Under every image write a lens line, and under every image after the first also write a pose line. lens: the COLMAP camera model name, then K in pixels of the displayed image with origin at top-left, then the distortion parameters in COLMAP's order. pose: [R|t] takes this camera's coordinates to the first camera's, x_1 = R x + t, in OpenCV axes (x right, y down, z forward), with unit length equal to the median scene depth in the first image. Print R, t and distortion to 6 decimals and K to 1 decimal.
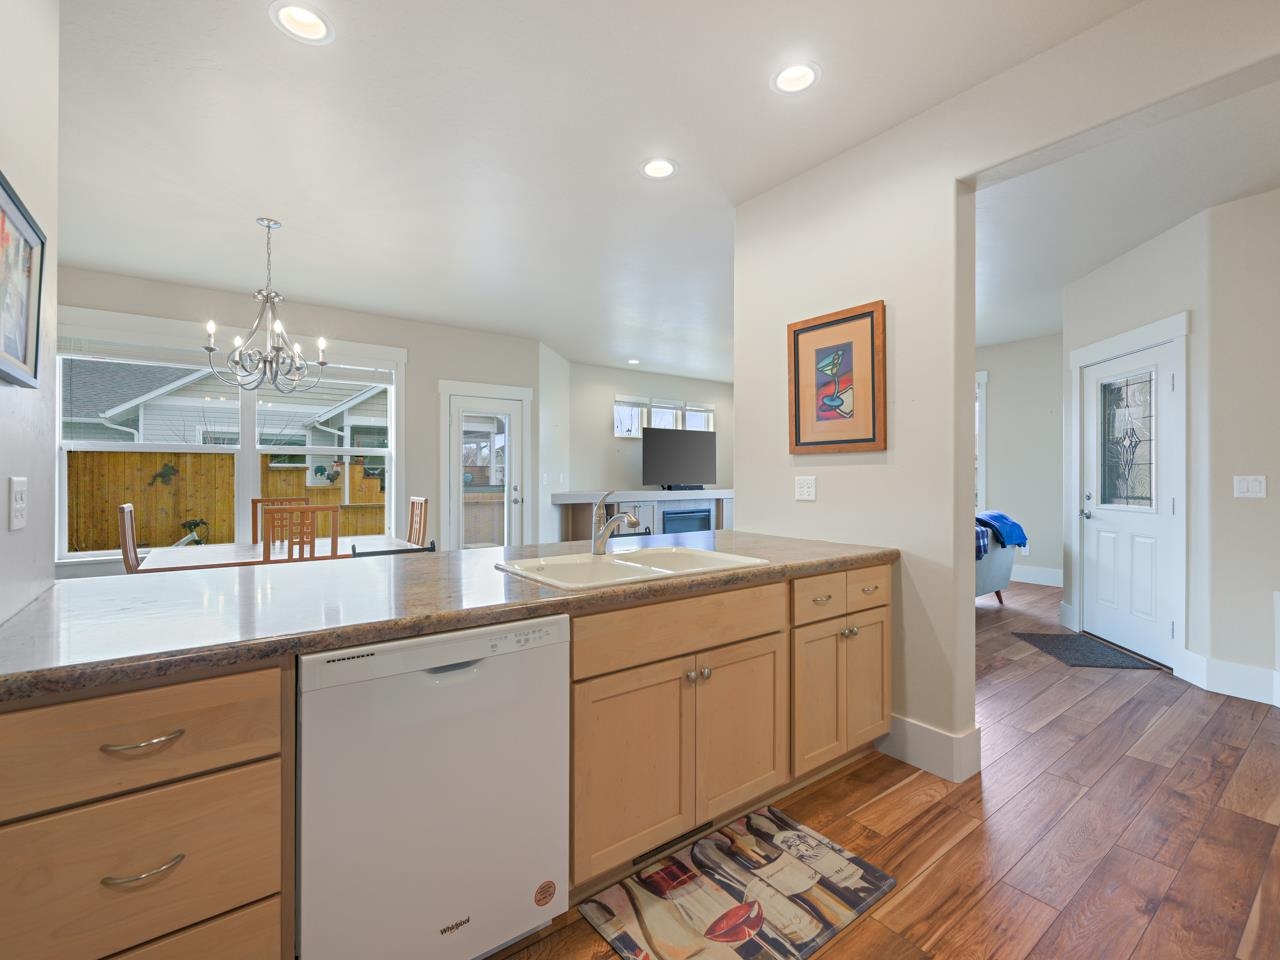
lens RADIAL K [[579.7, 0, 638.6], [0, 579.7, 484.1], [0, 0, 1]] dist [-0.006659, 0.001305]
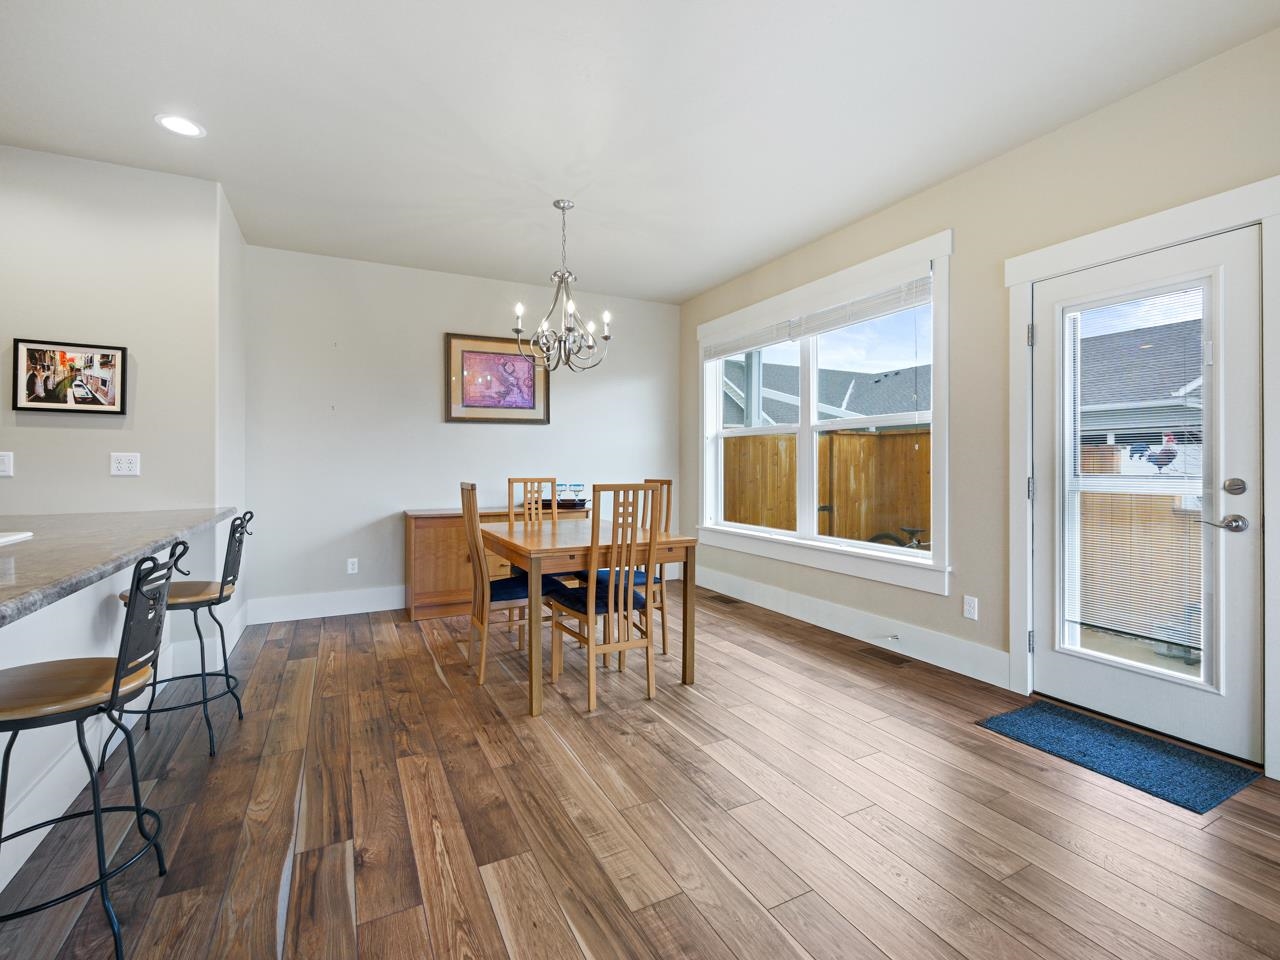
lens RADIAL K [[579.7, 0, 639.6], [0, 579.7, 465.3], [0, 0, 1]] dist [-0.006659, 0.001305]
pose [[-0.177392, 0.001611, -0.984139, 0.235808], [-0.015358, 0.999872, 0.004405, -0.001715], [0.984020, 0.015896, -0.177344, 0.899961]]
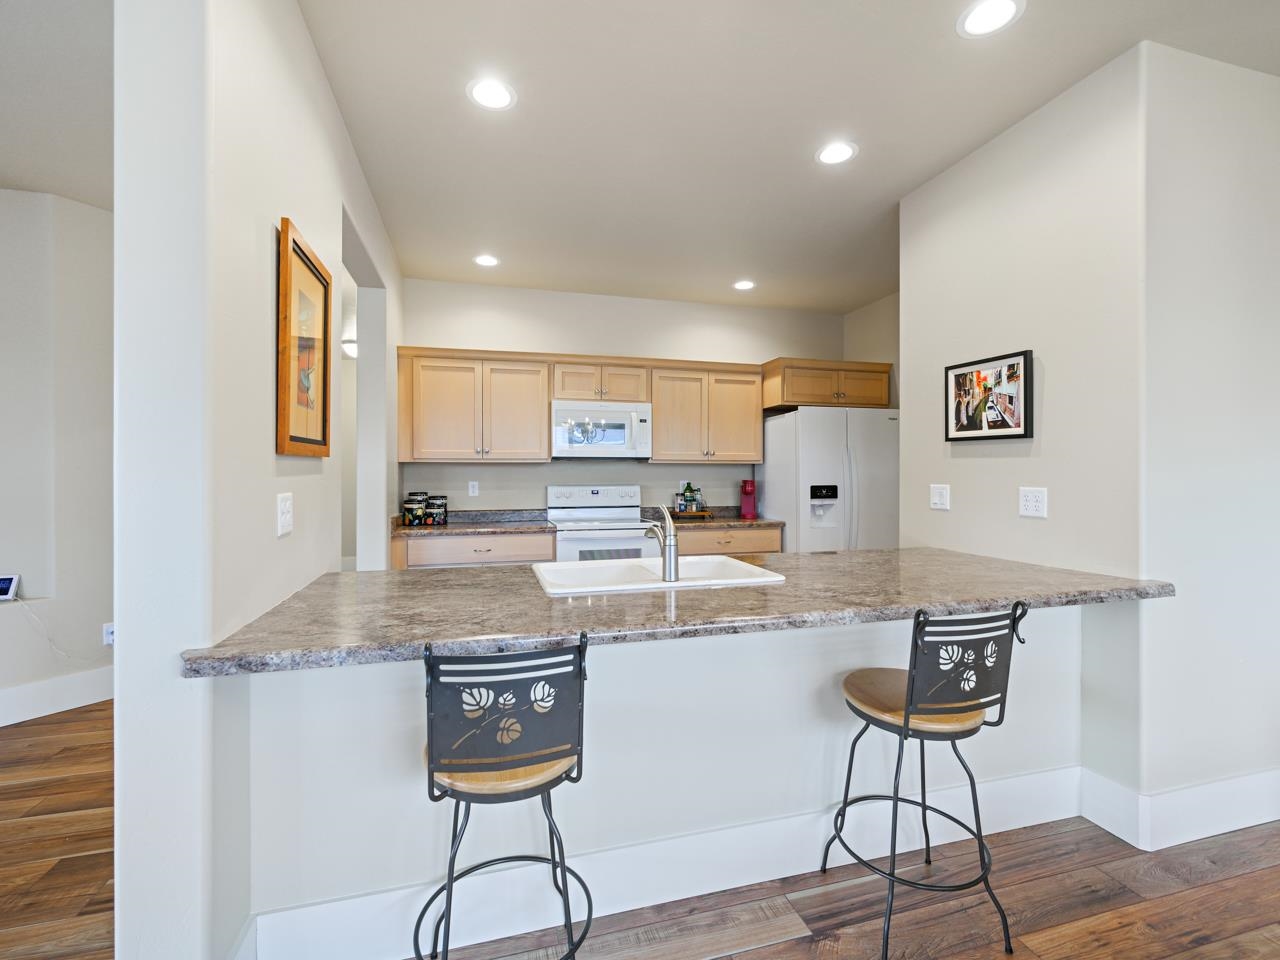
lens RADIAL K [[579.7, 0, 639.3], [0, 579.7, 472.7], [0, 0, 1]] dist [-0.006659, 0.001305]
pose [[-0.928375, -0.001031, 0.371644, -0.144042], [0.004701, 0.999884, 0.014516, -0.023895], [-0.371616, 0.015223, -0.928262, 0.809096]]
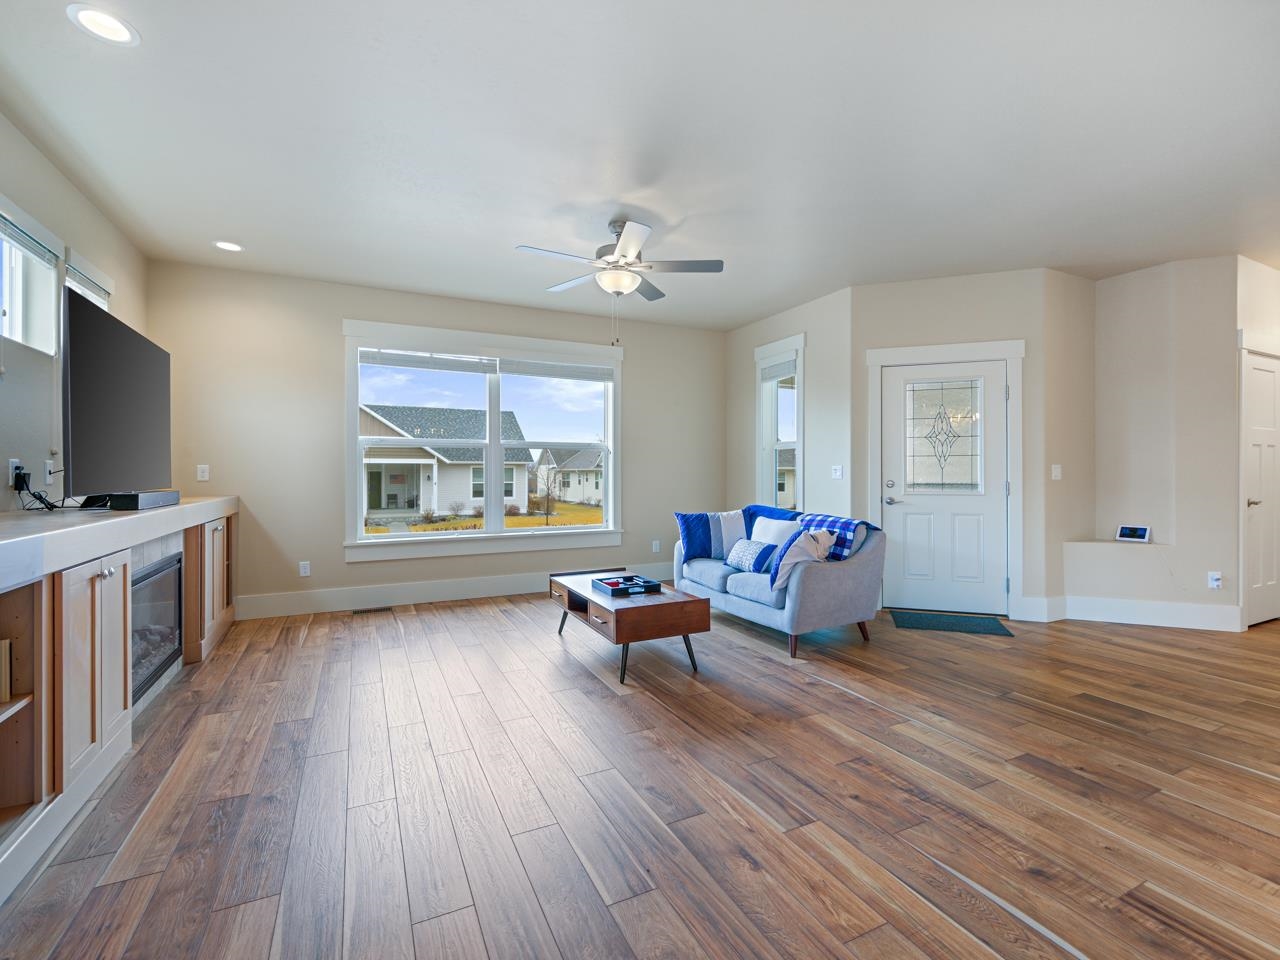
lens RADIAL K [[579.7, 0, 638.1], [0, 579.7, 471.2], [0, 0, 1]] dist [-0.006659, 0.001305]
pose [[0.202504, 0.001200, 0.979281, -0.343582], [0.016839, 0.999847, -0.004708, -0.005665], [-0.979137, 0.017444, 0.202453, 1.081461]]
